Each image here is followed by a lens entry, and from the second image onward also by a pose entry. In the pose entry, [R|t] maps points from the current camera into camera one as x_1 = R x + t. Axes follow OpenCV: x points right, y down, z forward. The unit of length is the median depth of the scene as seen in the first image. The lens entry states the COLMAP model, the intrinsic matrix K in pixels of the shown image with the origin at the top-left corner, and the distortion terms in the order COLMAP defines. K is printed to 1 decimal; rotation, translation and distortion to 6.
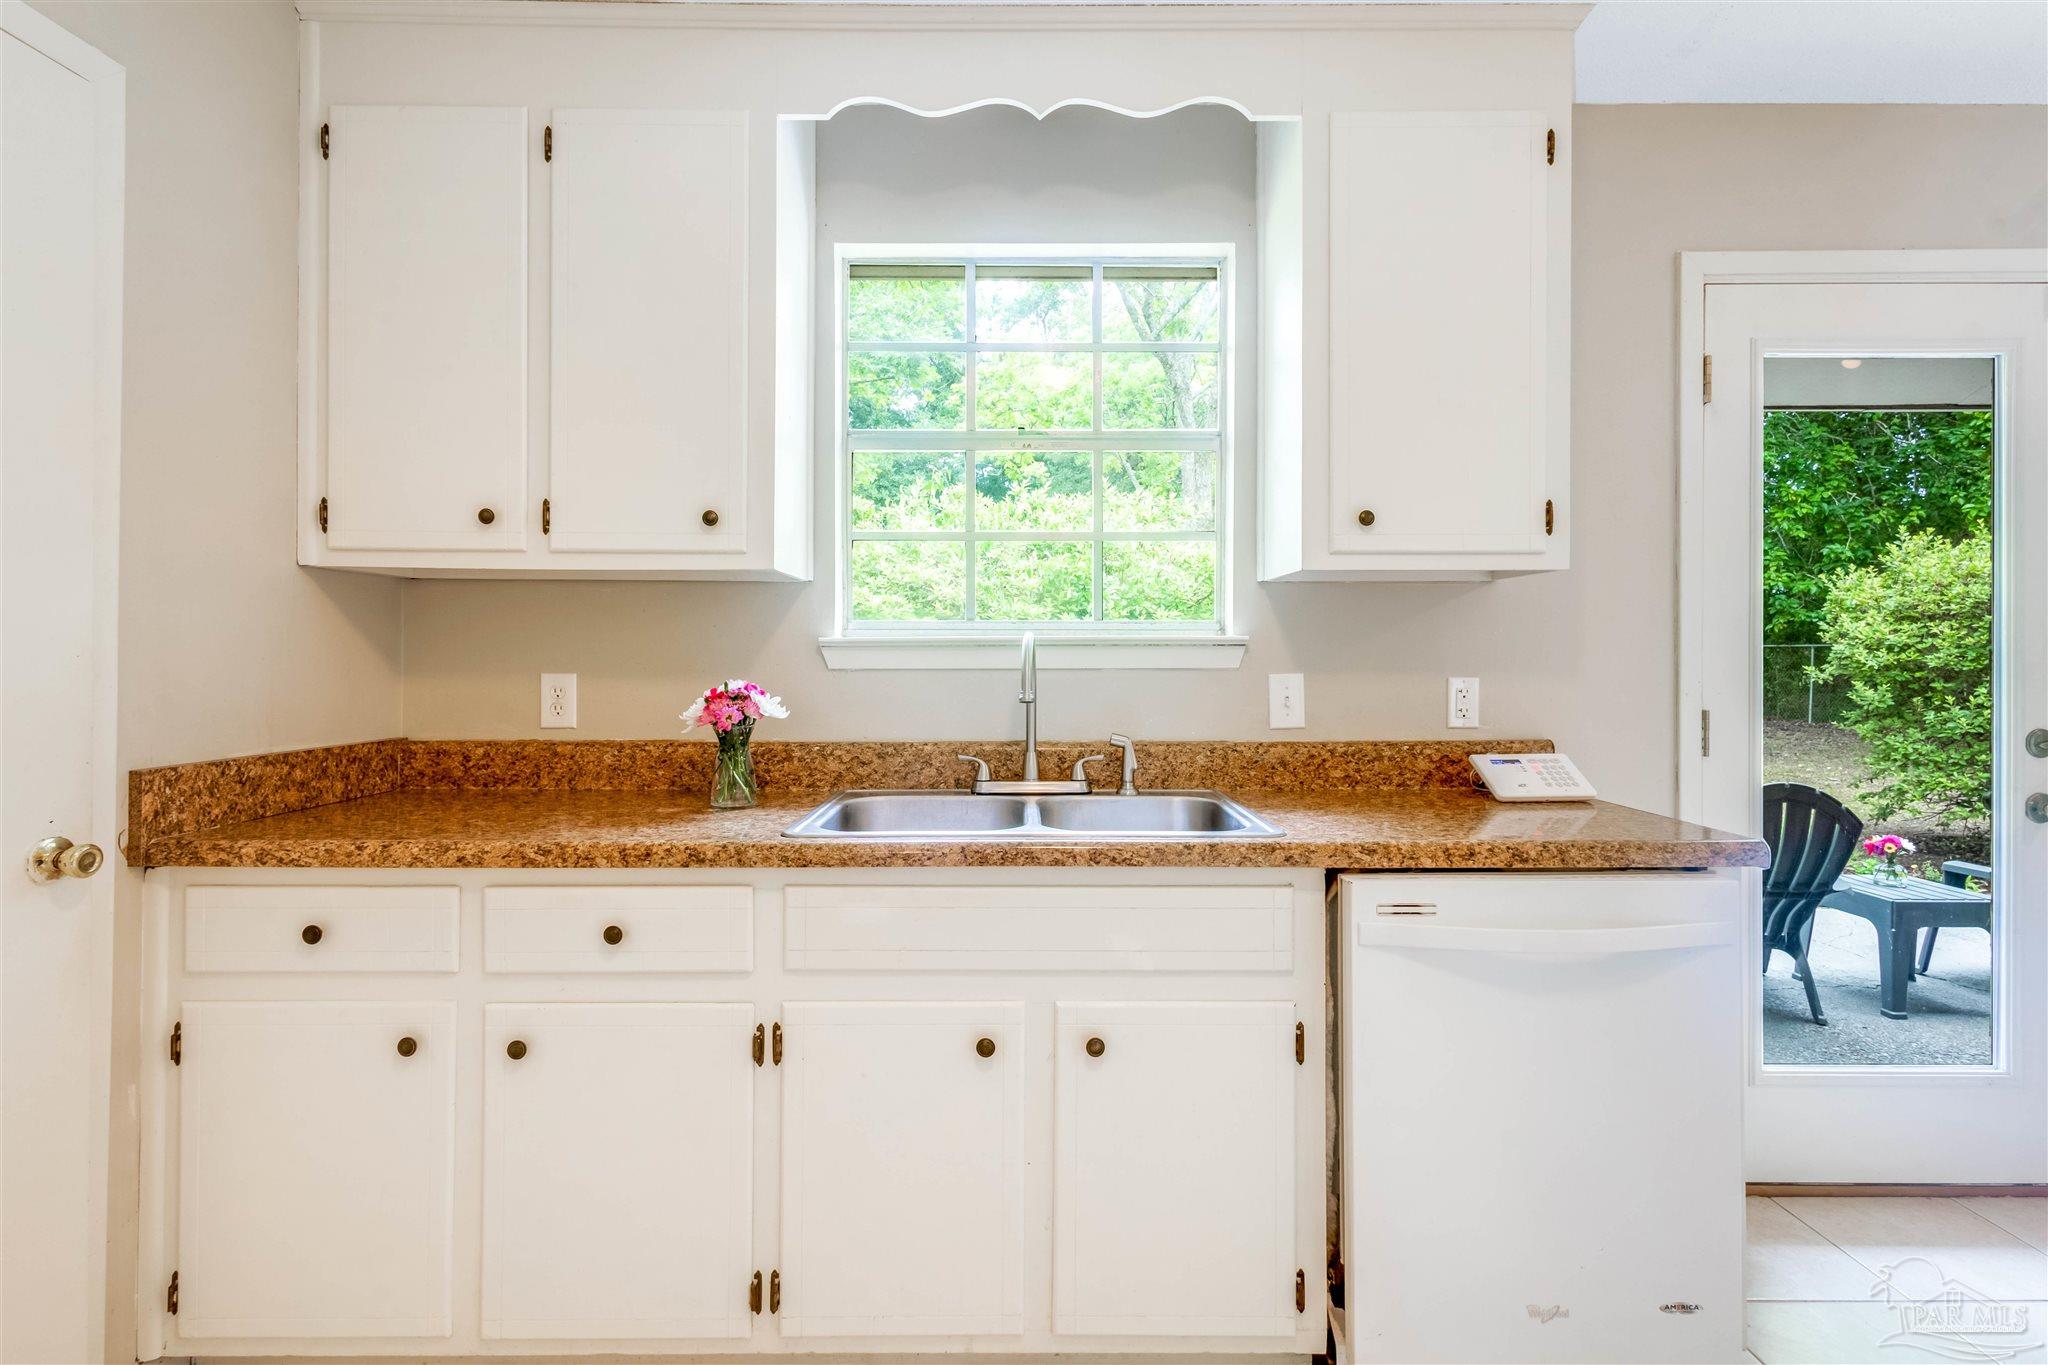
lens RADIAL K [[960.3, 0, 1018.2], [0, 960.3, 660.2], [0, 0, 1]] dist [0.001506, 0.000391]
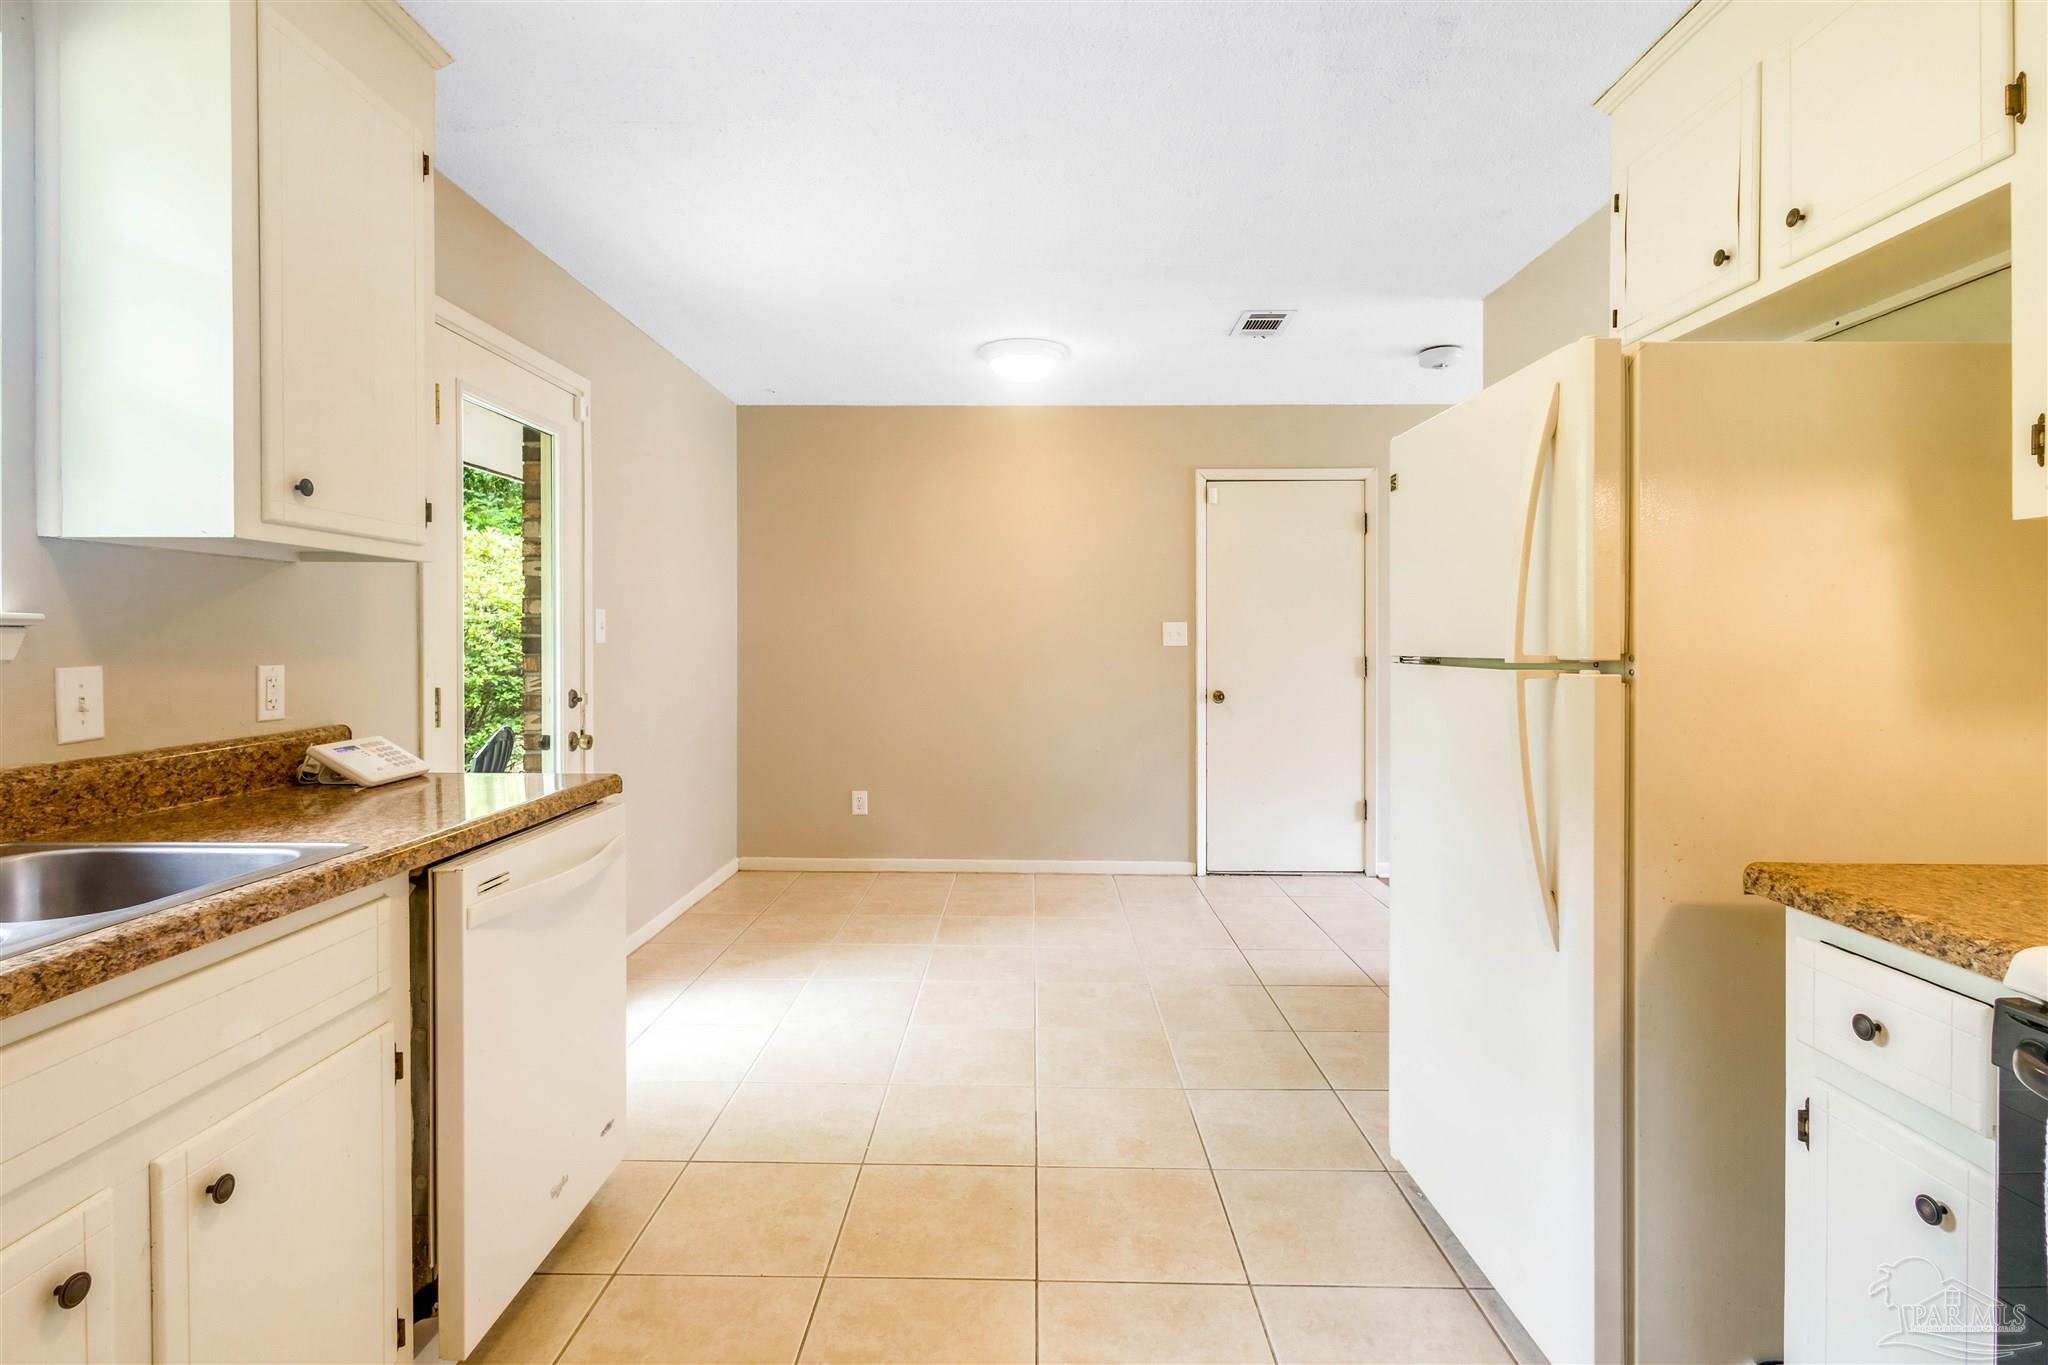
lens RADIAL K [[971.8, 0, 1022.6], [0, 971.8, 641.9], [0, 0, 1]] dist [0.004997, 0.000212]
pose [[0.008232, -0.001818, 0.999964, -0.505322], [0.000012, 0.999998, 0.001818, -0.006161], [-0.999966, -0.000003, 0.008232, 0.309400]]
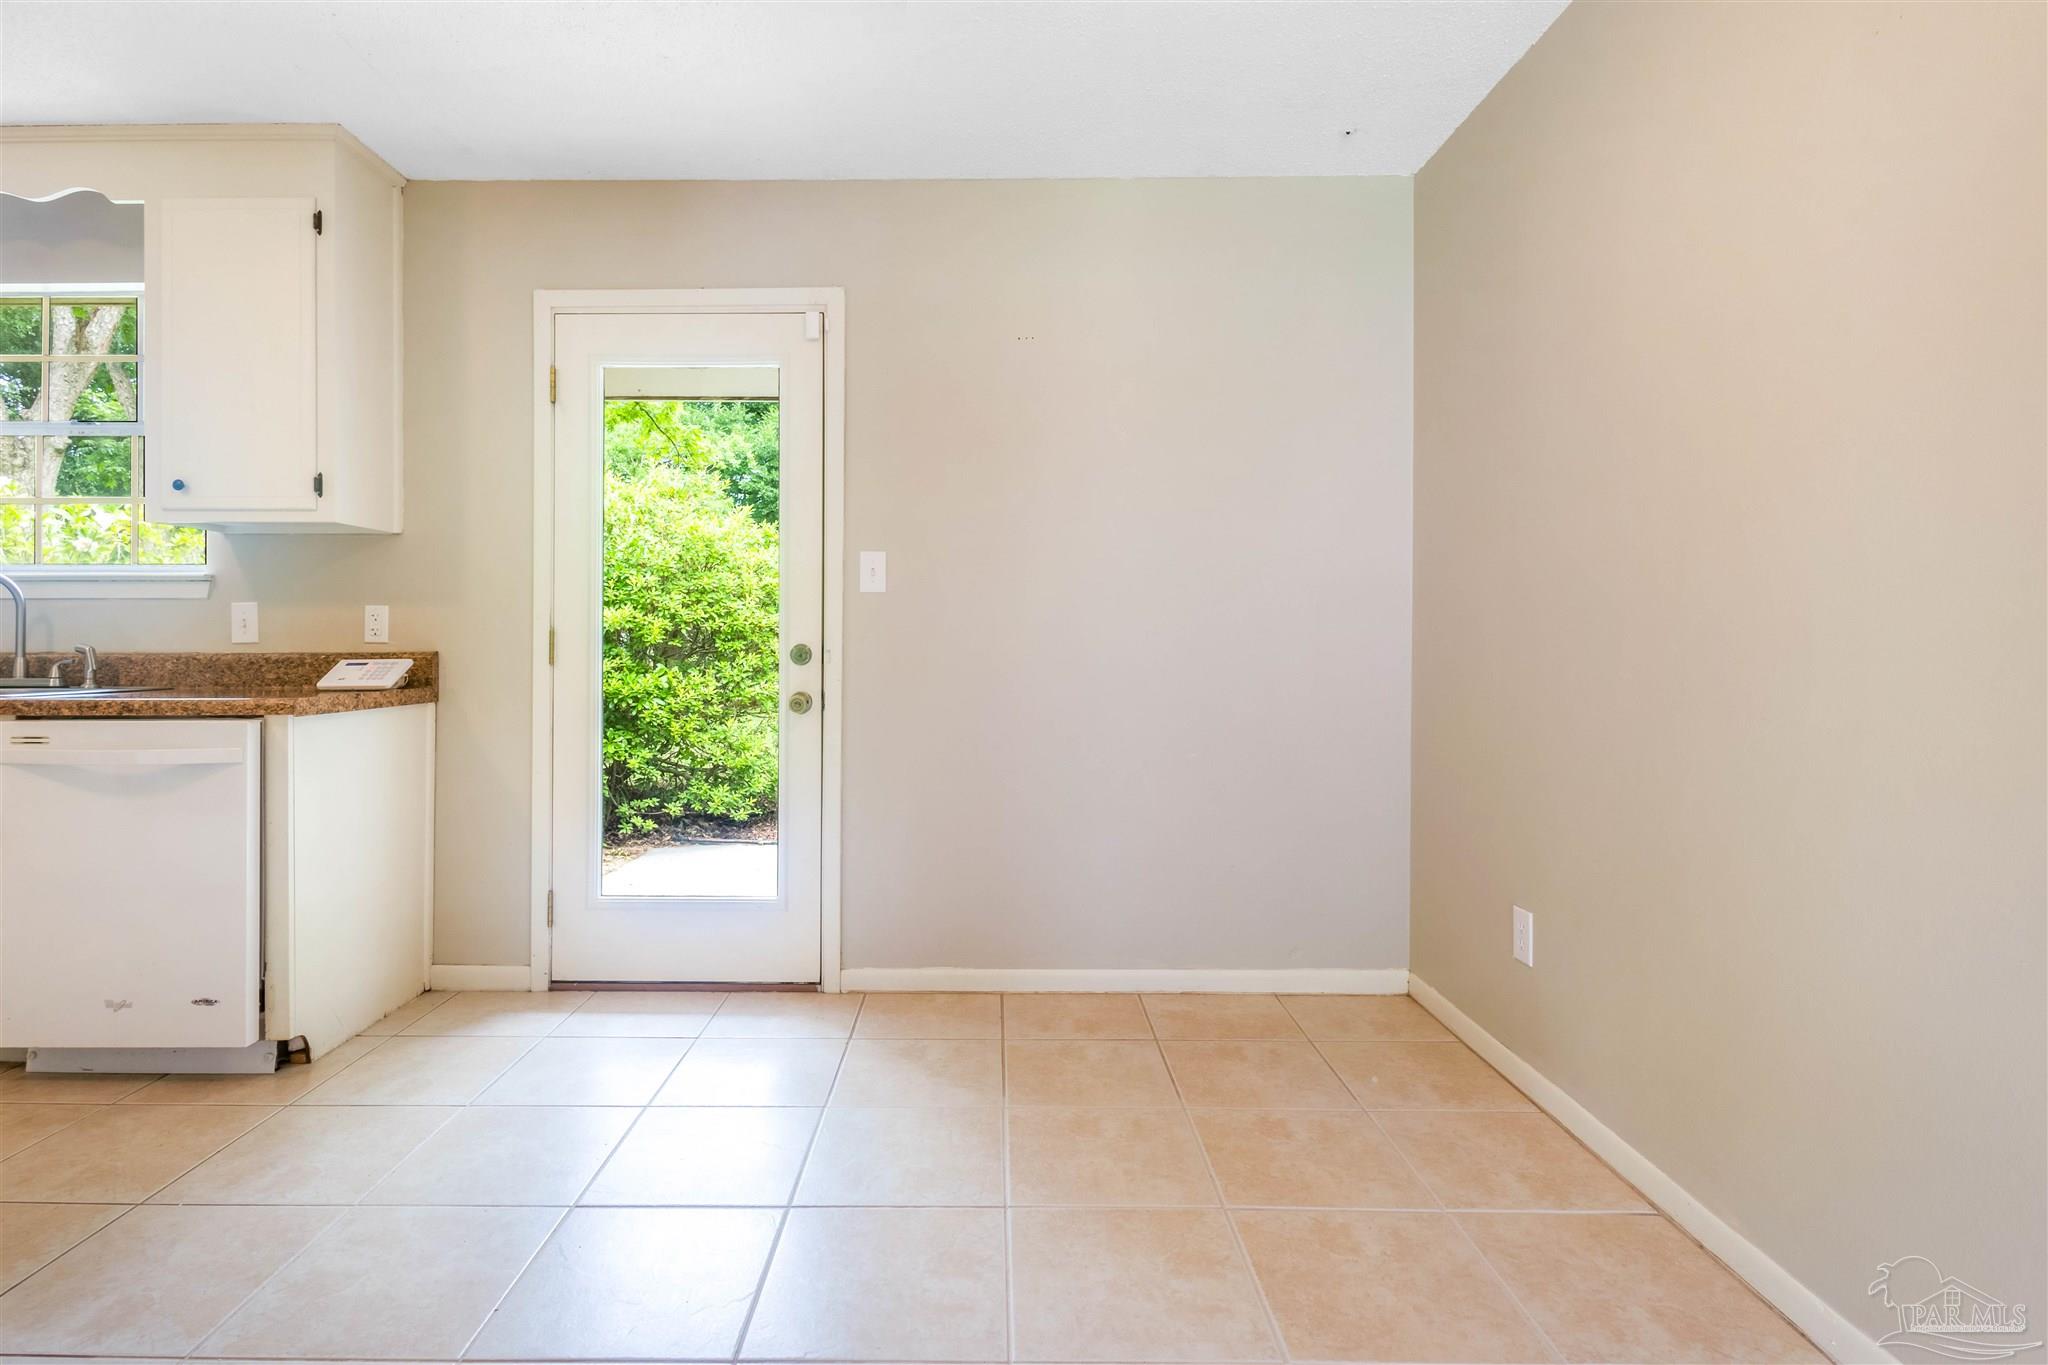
lens RADIAL K [[1023.9, 0, 982.5], [0, 1023.9, 634.2], [0, 0, 1]] dist [0.005222, -0.000616]
pose [[0.999974, 0.000204, -0.007193, 1.466218], [-0.000272, 0.999955, -0.009496, 0.079896], [0.007191, 0.009498, 0.999929, -0.475473]]
